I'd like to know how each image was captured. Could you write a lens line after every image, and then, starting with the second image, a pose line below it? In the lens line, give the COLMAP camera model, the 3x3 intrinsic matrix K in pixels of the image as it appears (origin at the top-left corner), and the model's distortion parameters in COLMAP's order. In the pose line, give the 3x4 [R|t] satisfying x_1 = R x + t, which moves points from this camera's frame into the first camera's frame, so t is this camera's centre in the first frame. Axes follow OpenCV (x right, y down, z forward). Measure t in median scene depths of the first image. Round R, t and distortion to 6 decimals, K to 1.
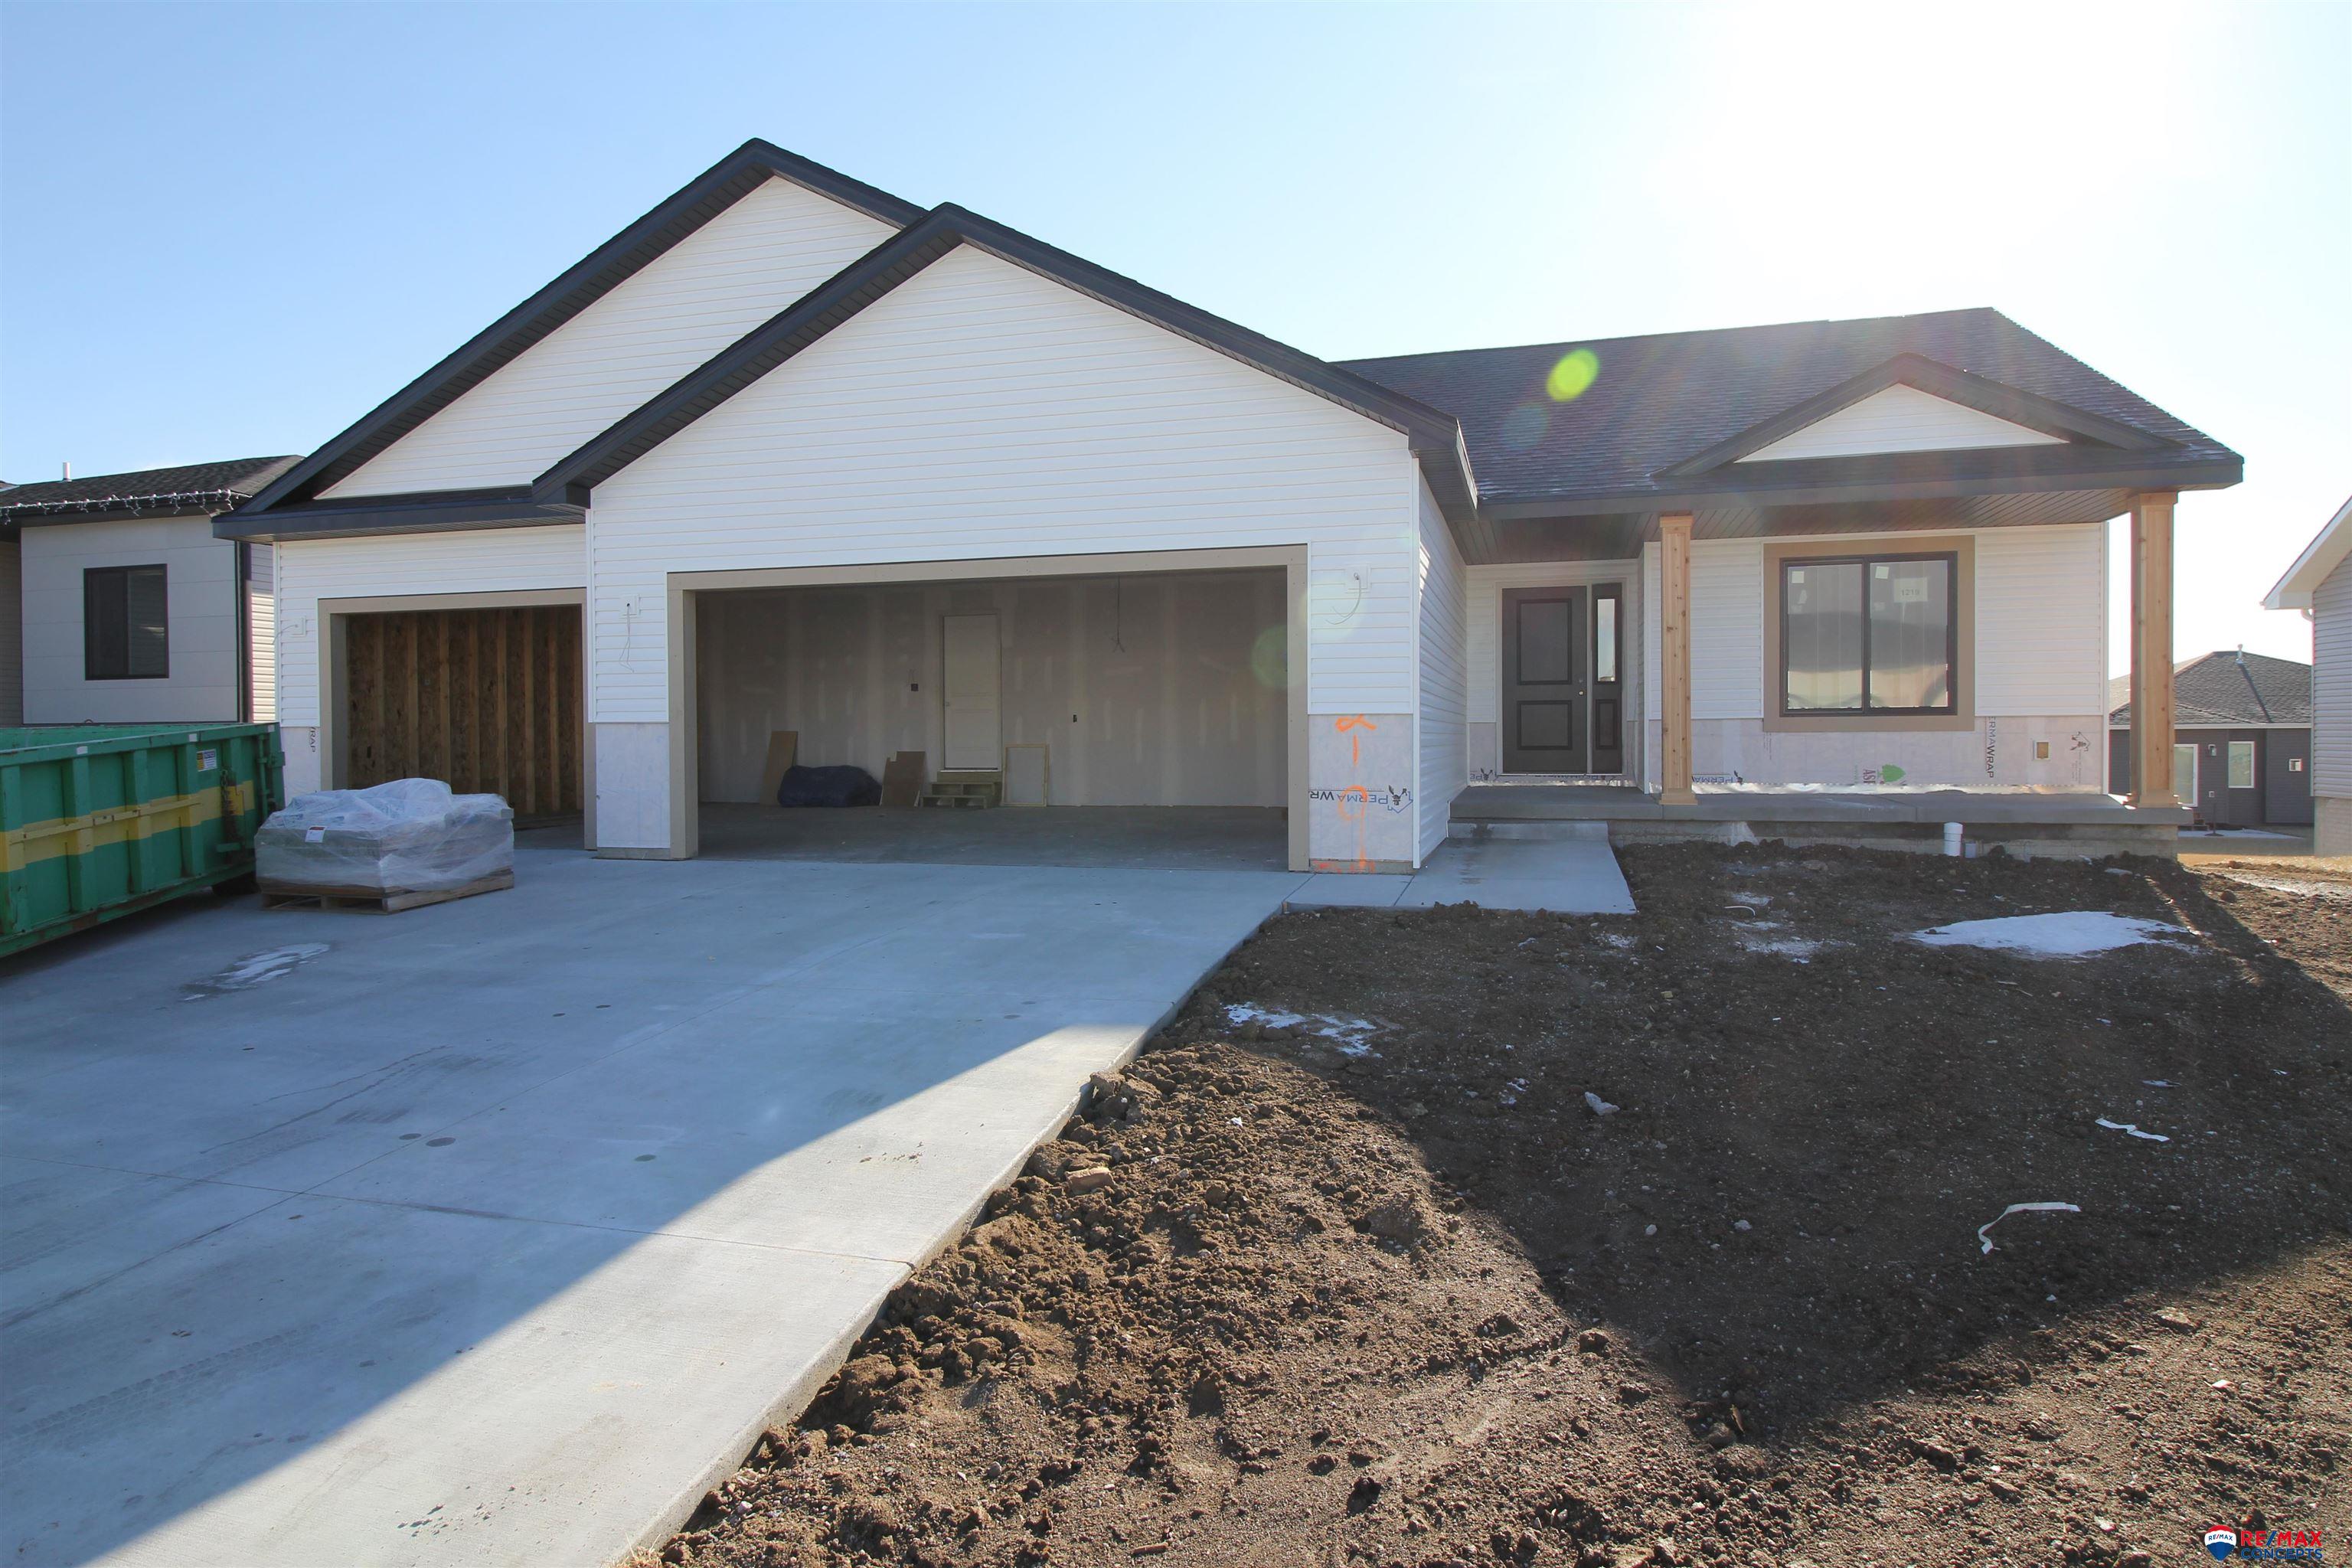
lens RADIAL K [[1355.7, 0, 1188.1], [0, 1355.7, 767.2], [0, 0, 1]] dist [0.003809, -0.007999]
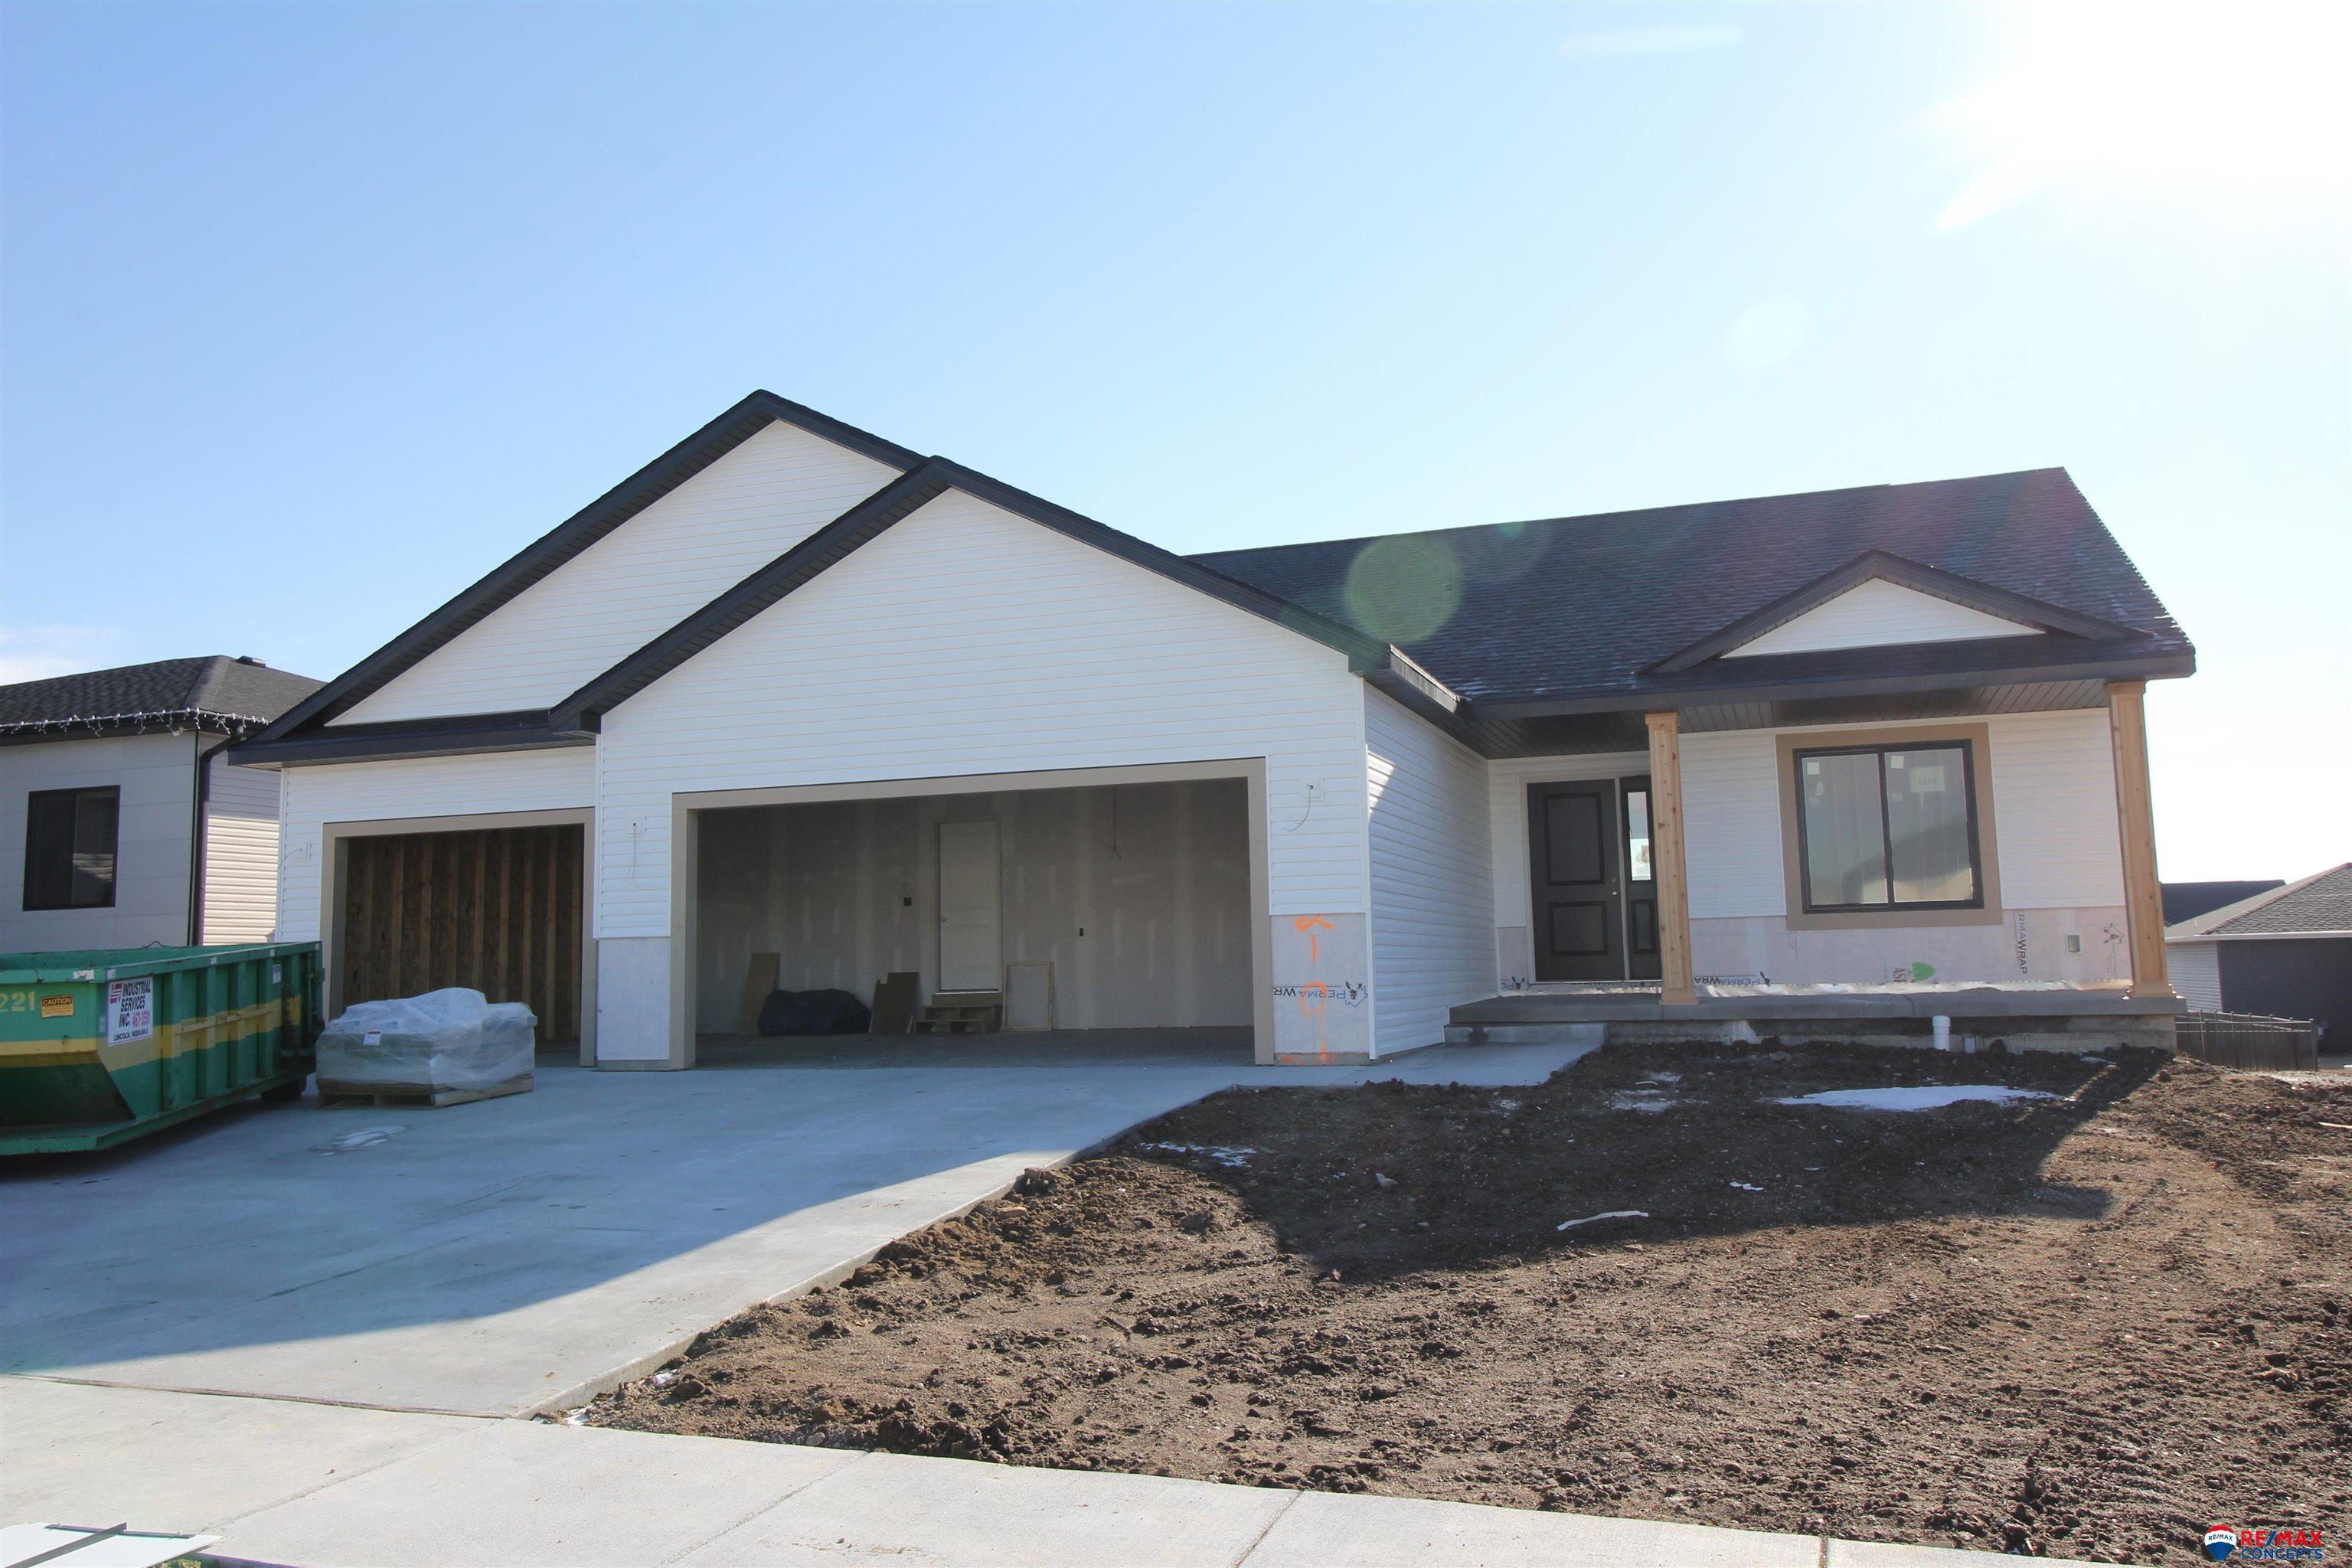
lens RADIAL K [[1881.7, 0, 1172.1], [0, 1881.7, 767.9], [0, 0, 1]] dist [0.012813, -0.004860]
pose [[0.997894, -0.022626, -0.060793, 0.087017], [0.014507, 0.991302, -0.130804, 0.031932], [0.063224, 0.129647, 0.989543, -0.402612]]
